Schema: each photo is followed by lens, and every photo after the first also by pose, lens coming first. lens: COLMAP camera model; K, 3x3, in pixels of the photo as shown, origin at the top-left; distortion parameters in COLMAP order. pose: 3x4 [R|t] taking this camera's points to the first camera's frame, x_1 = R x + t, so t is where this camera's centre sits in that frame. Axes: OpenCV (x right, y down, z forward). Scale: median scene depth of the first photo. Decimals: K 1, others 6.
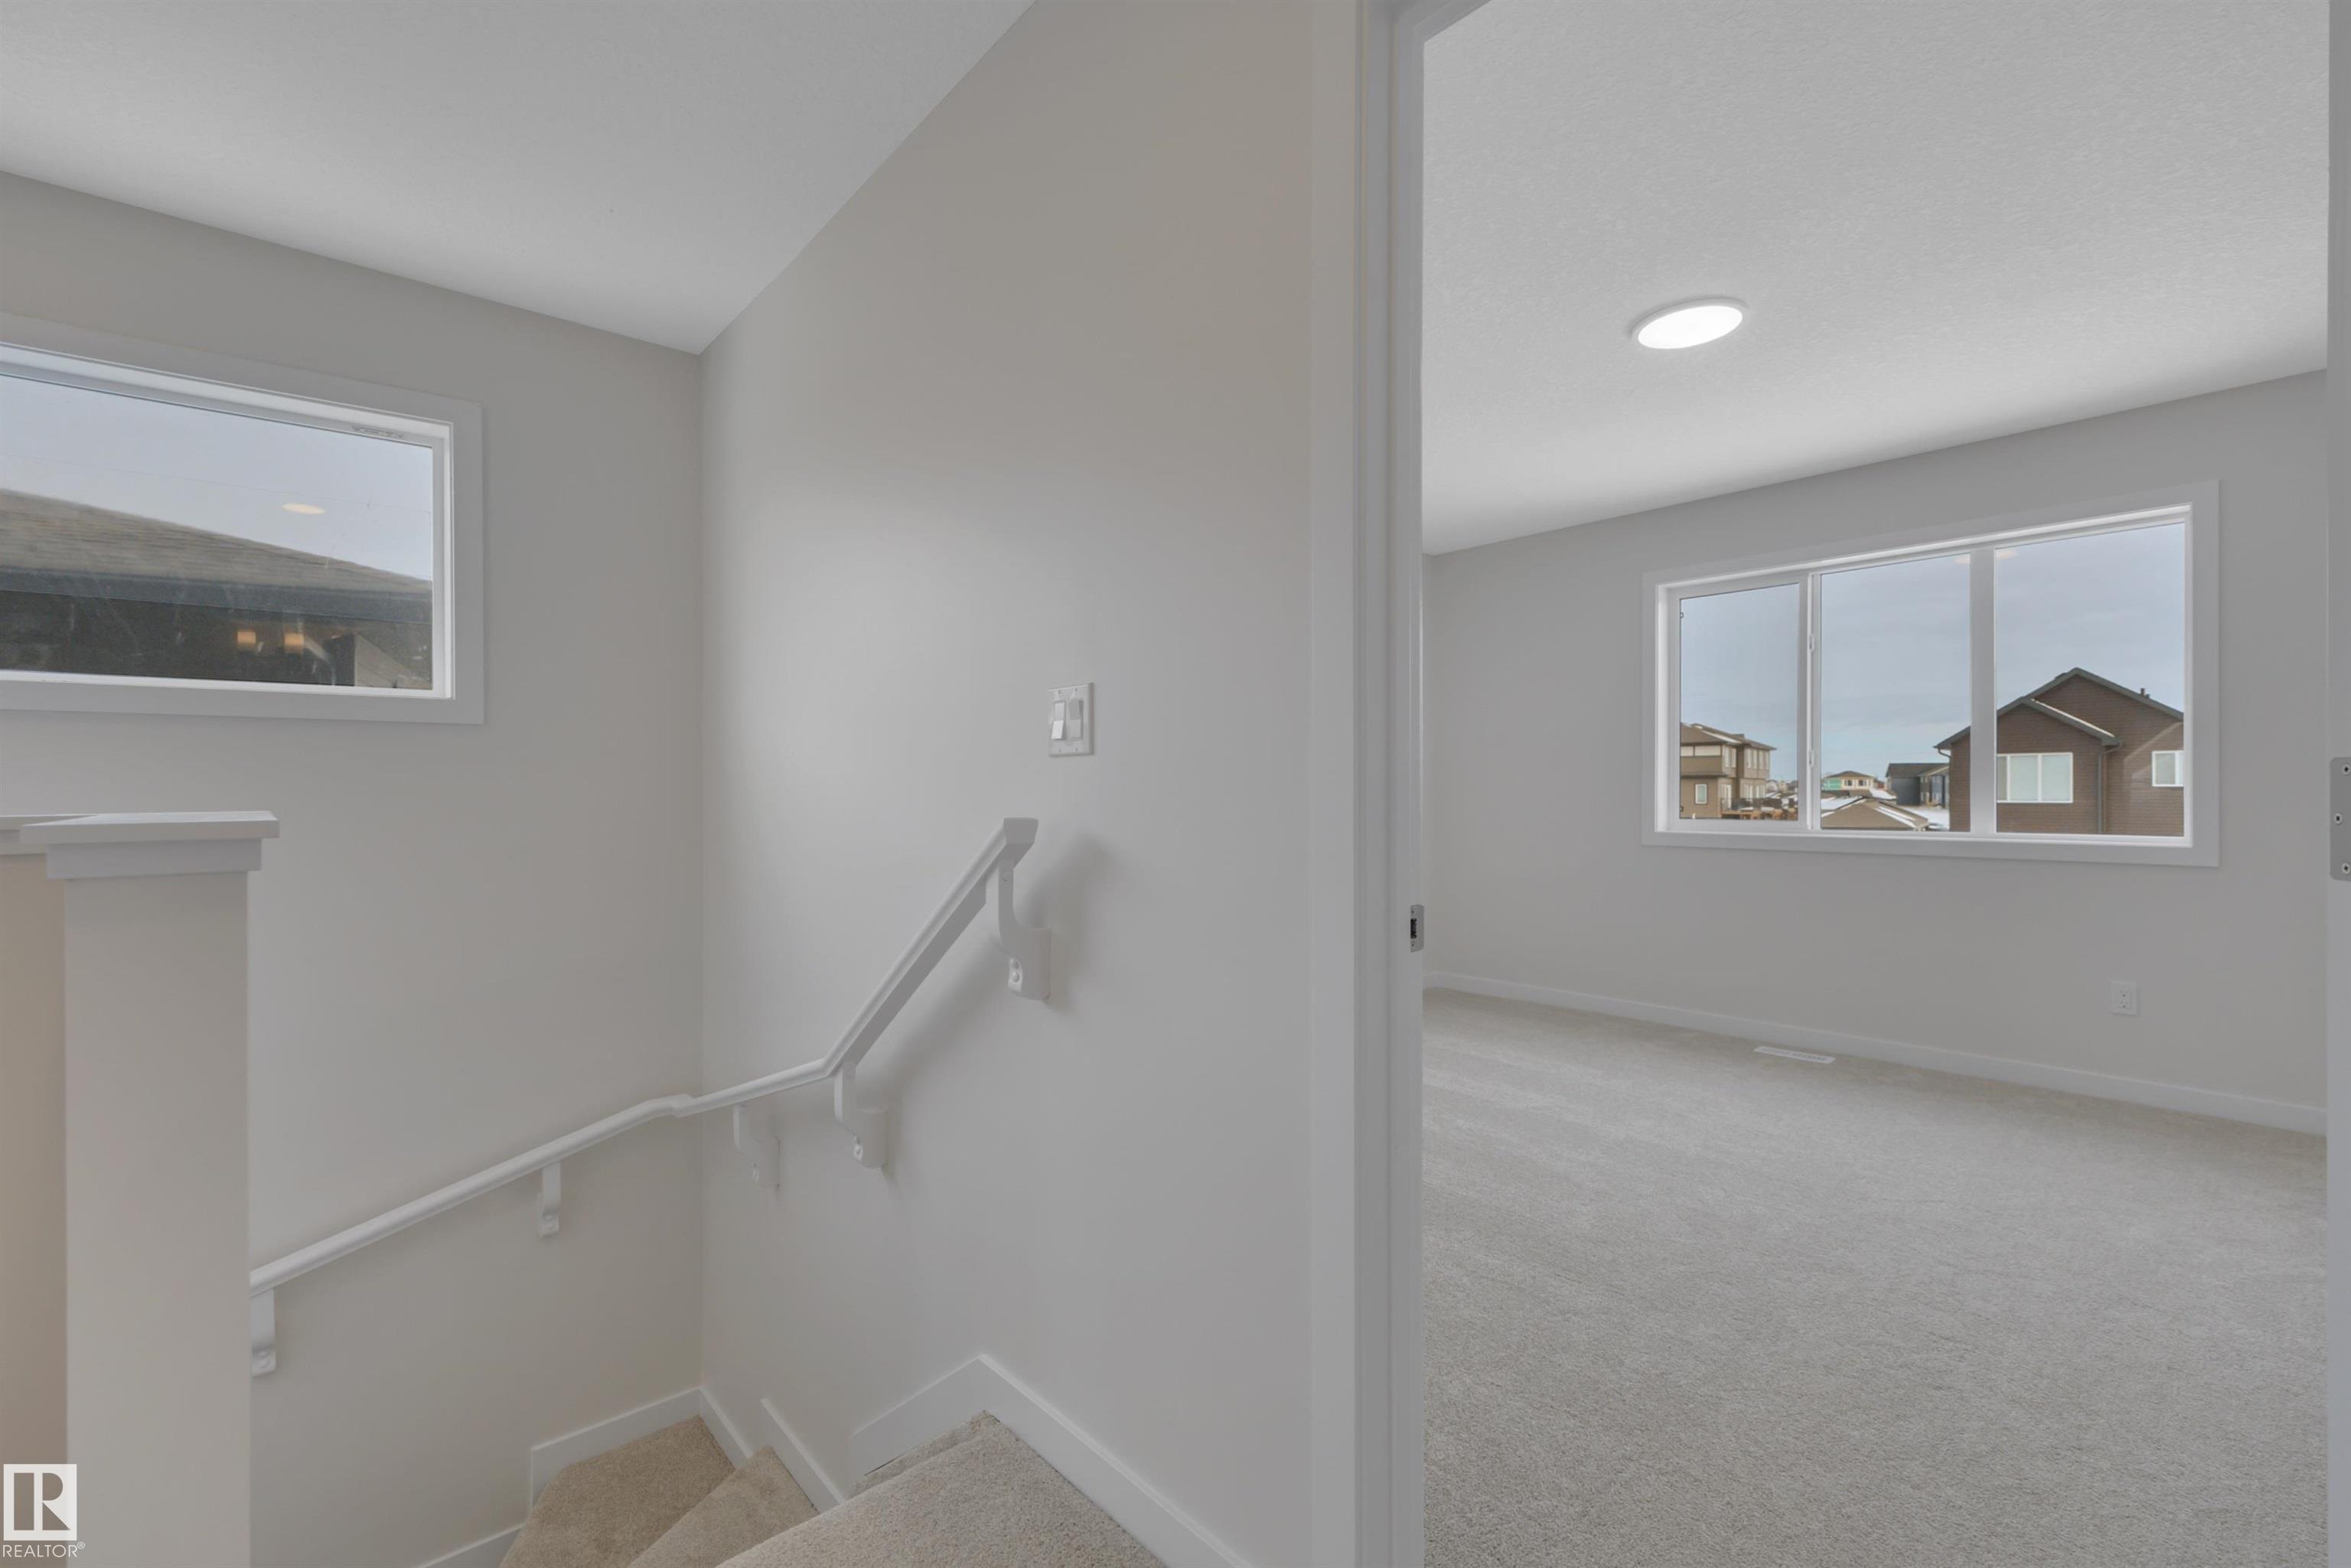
lens RADIAL K [[983.0, 0, 1175.5], [0, 983.0, 784.0], [0, 0, 1]] dist [-0.000683, -0.000161]
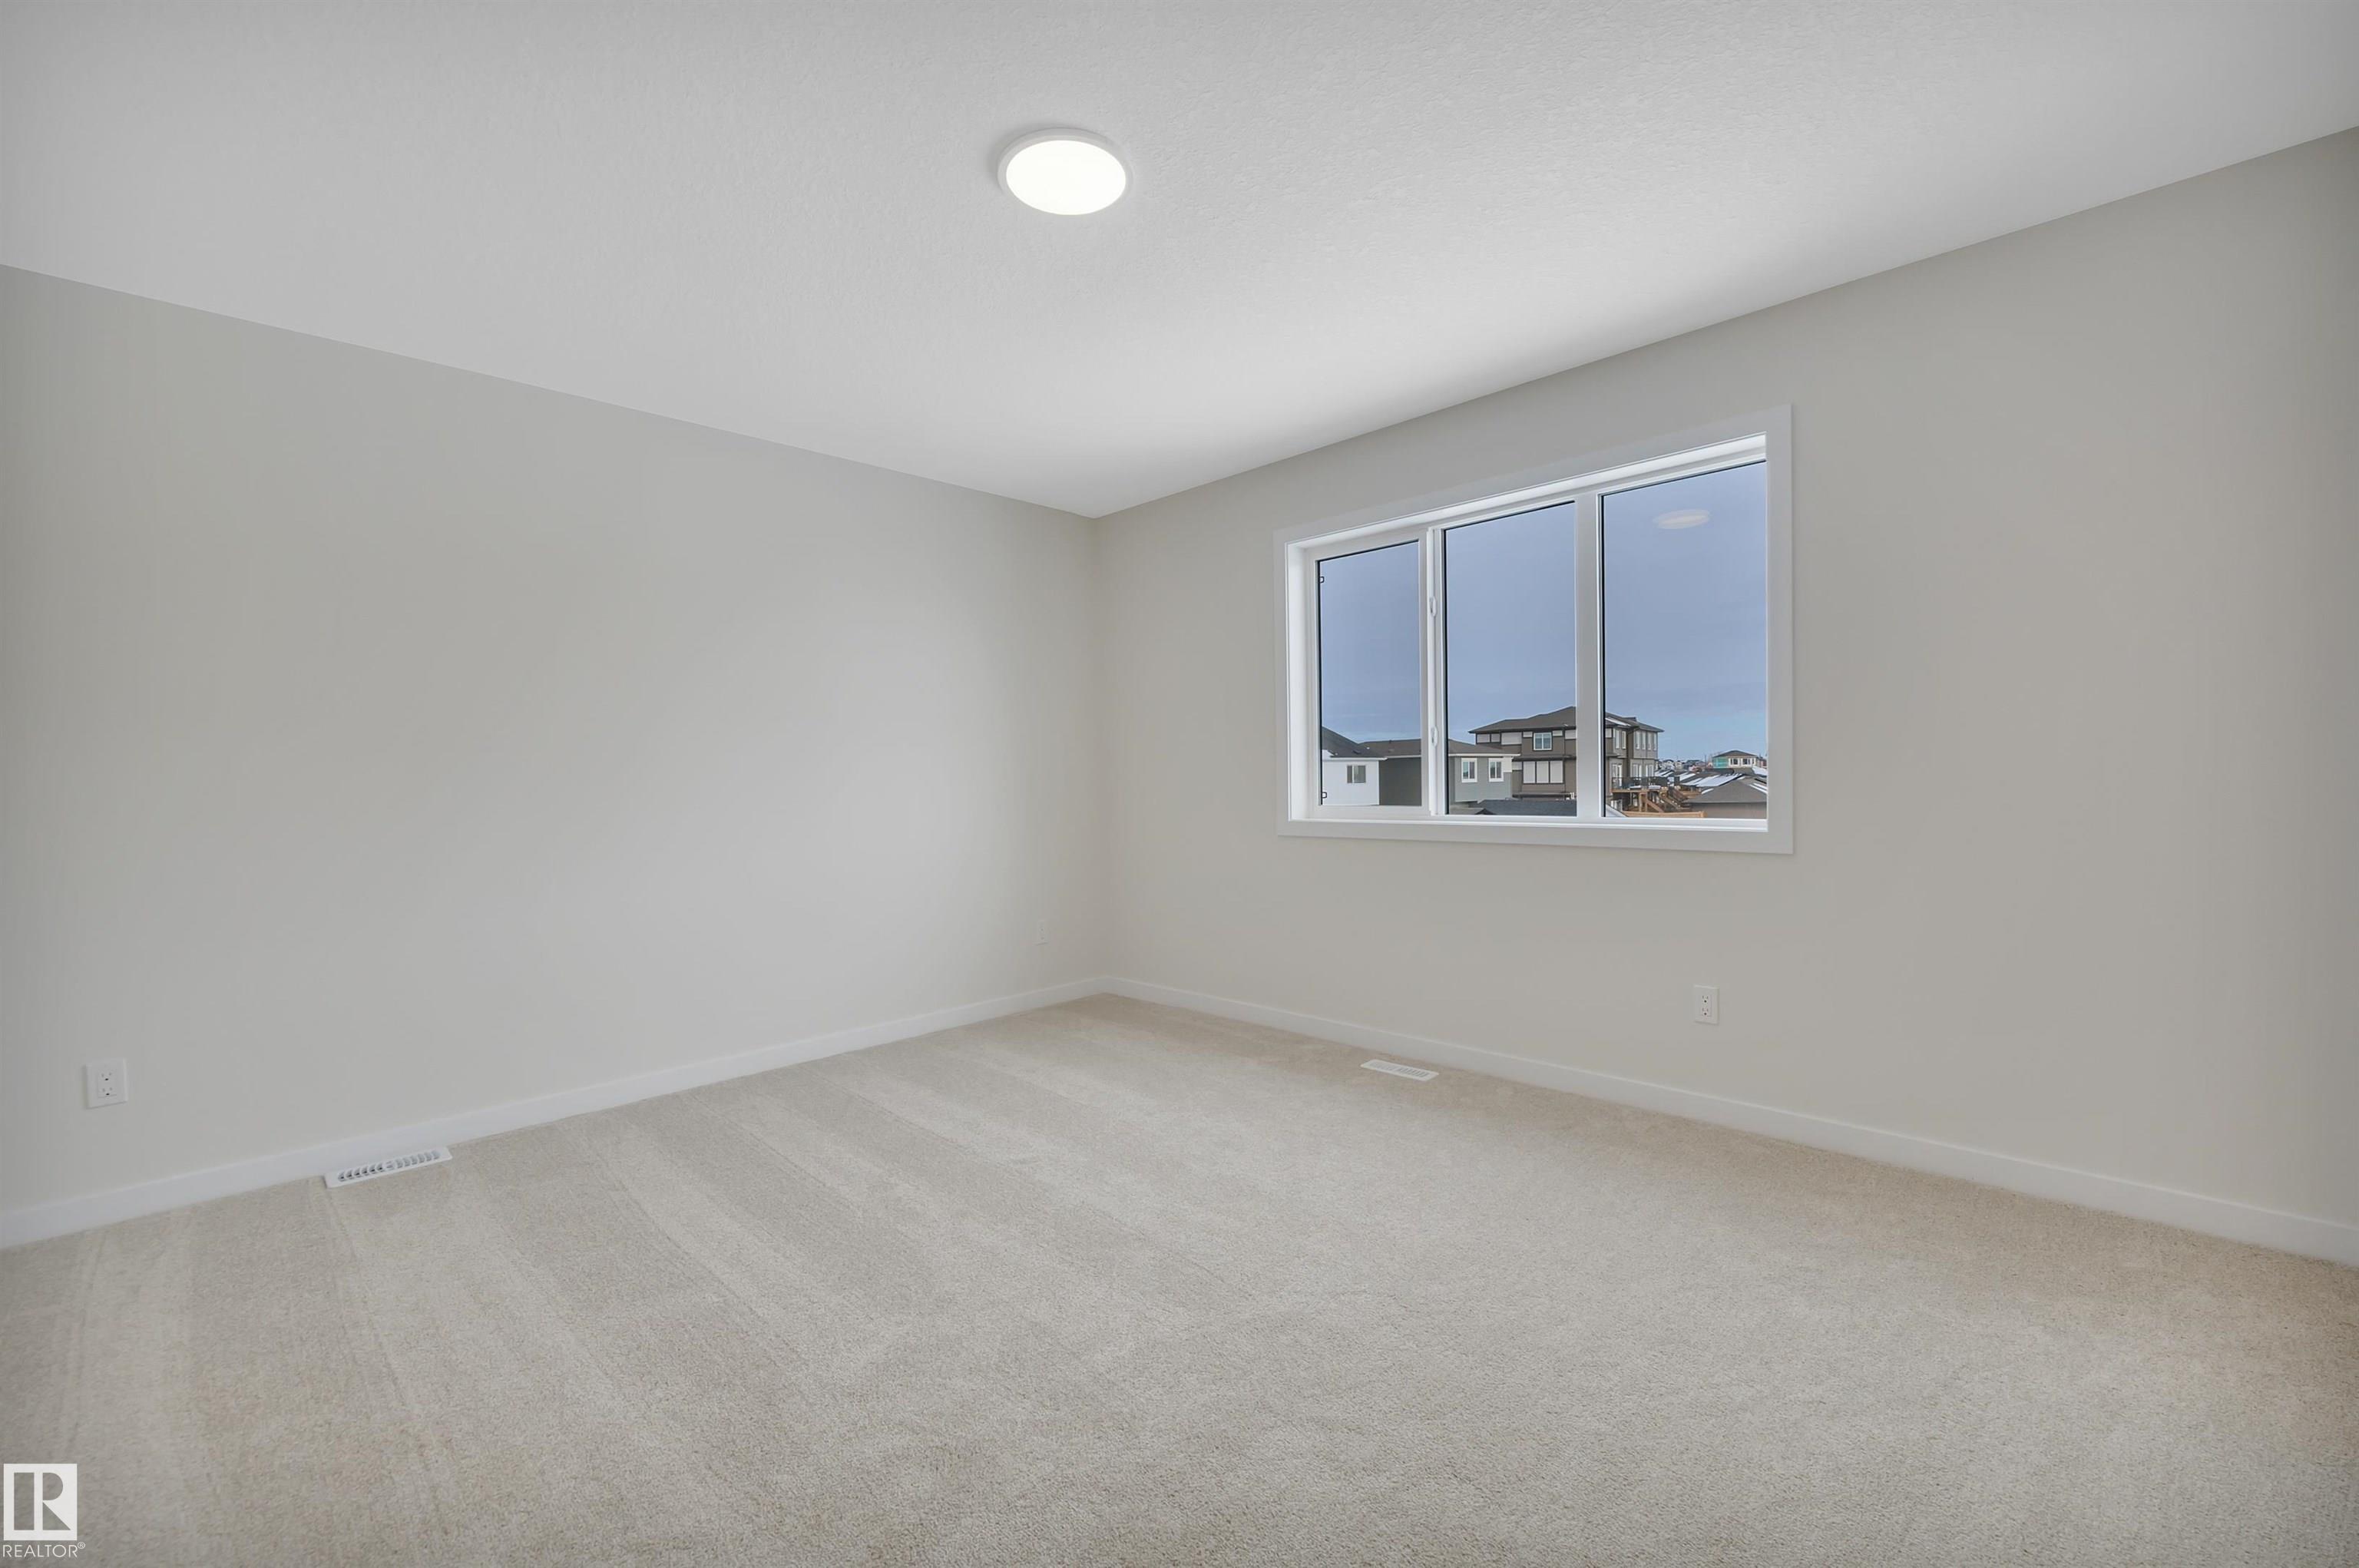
lens RADIAL K [[945.2, 0, 1185.7], [0, 945.2, 786.2], [0, 0, 1]] dist [0.006220, -0.000301]
pose [[0.997212, -0.017491, 0.072538, 0.331636], [0.016408, 0.999745, 0.015491, 0.002456], [-0.072791, -0.014258, 0.997245, 0.144816]]
